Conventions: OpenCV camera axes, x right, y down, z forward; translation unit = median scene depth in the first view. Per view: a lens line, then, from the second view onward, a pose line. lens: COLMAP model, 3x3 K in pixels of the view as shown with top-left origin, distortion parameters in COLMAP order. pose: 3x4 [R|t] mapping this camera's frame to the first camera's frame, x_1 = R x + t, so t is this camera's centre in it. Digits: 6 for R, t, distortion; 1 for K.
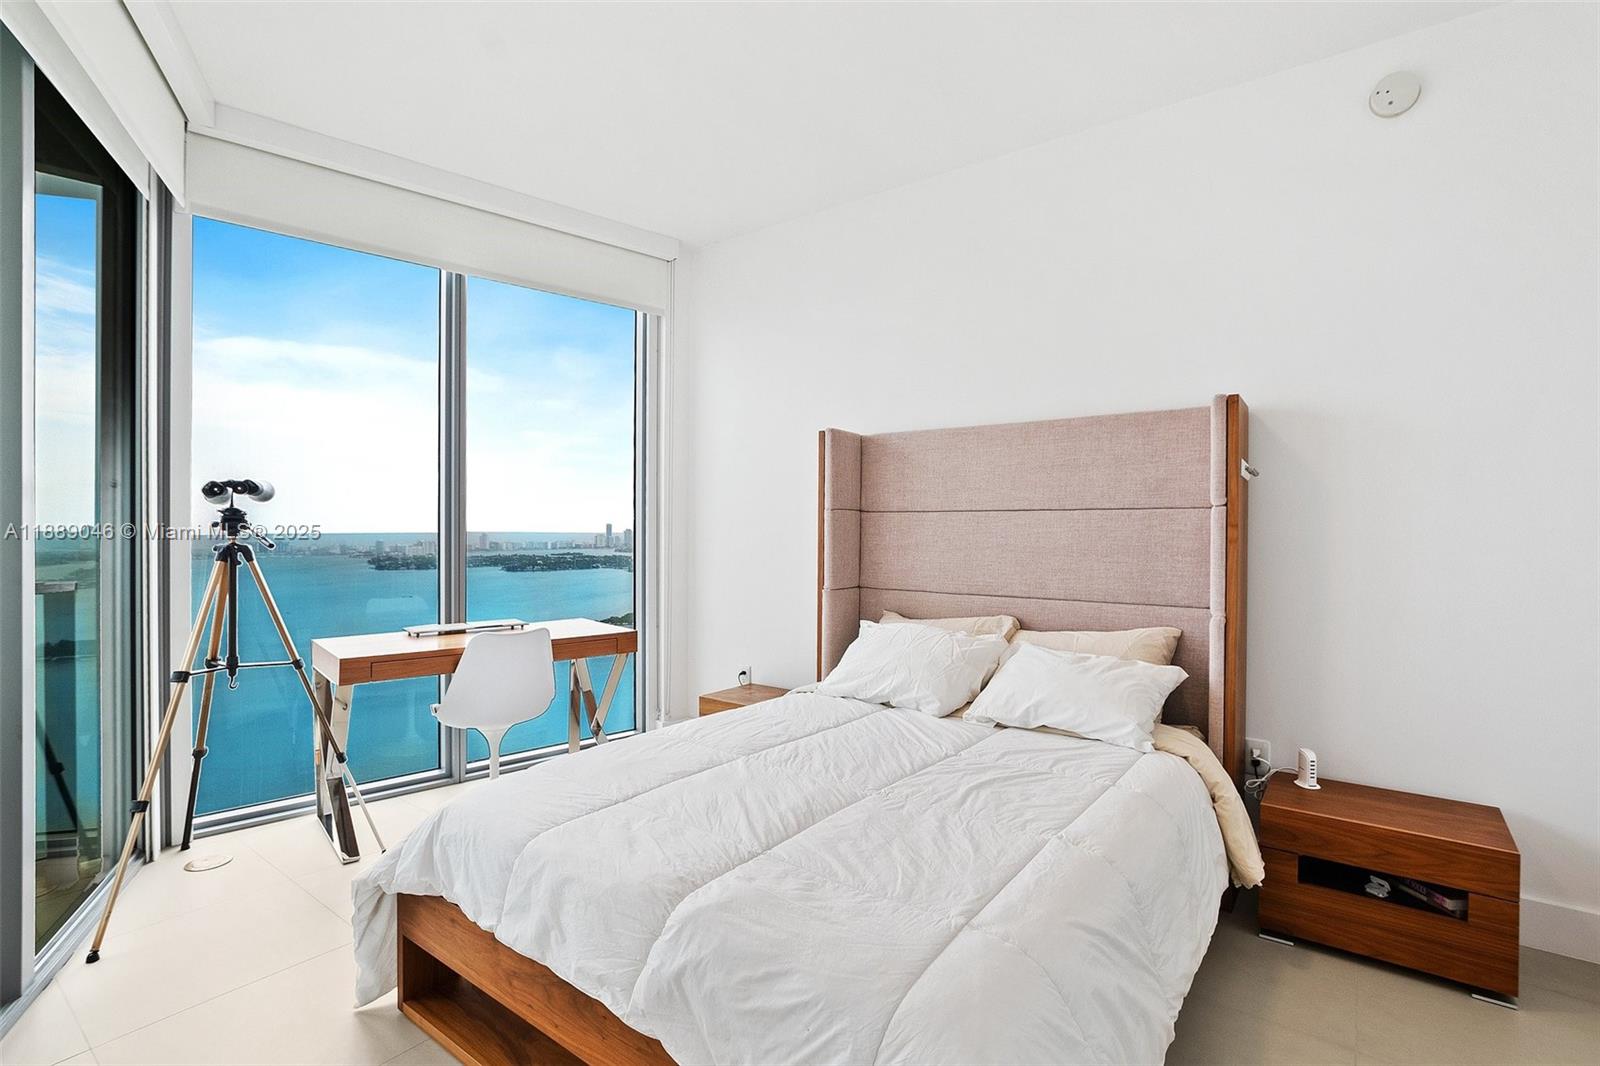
lens RADIAL K [[706.4, 0, 817.9], [0, 706.4, 527.6], [0, 0, 1]] dist [-0.035602, 0.010684]
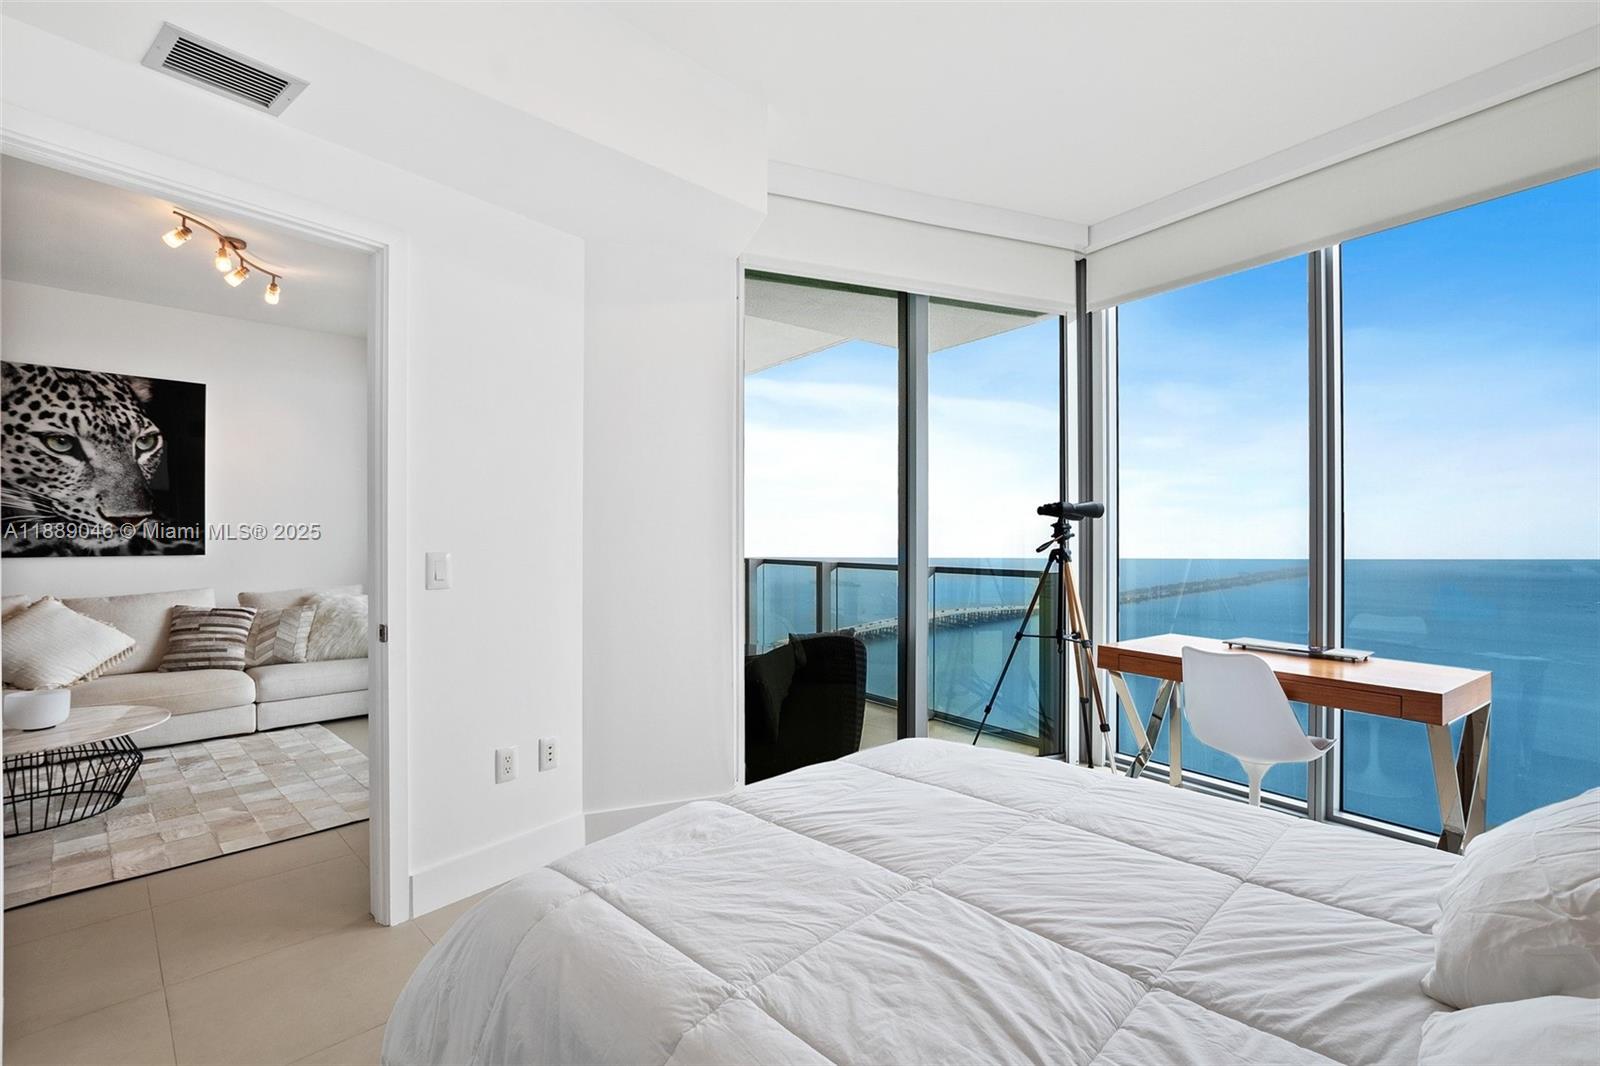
lens RADIAL K [[672.9, 0, 793.5], [0, 672.9, 539.8], [0, 0, 1]] dist [-0.026839, 0.002712]
pose [[-0.102242, -0.001431, -0.994759, 0.794276], [0.002765, 0.999995, -0.001723, 0.009220], [0.994756, -0.002927, -0.102237, 0.920564]]
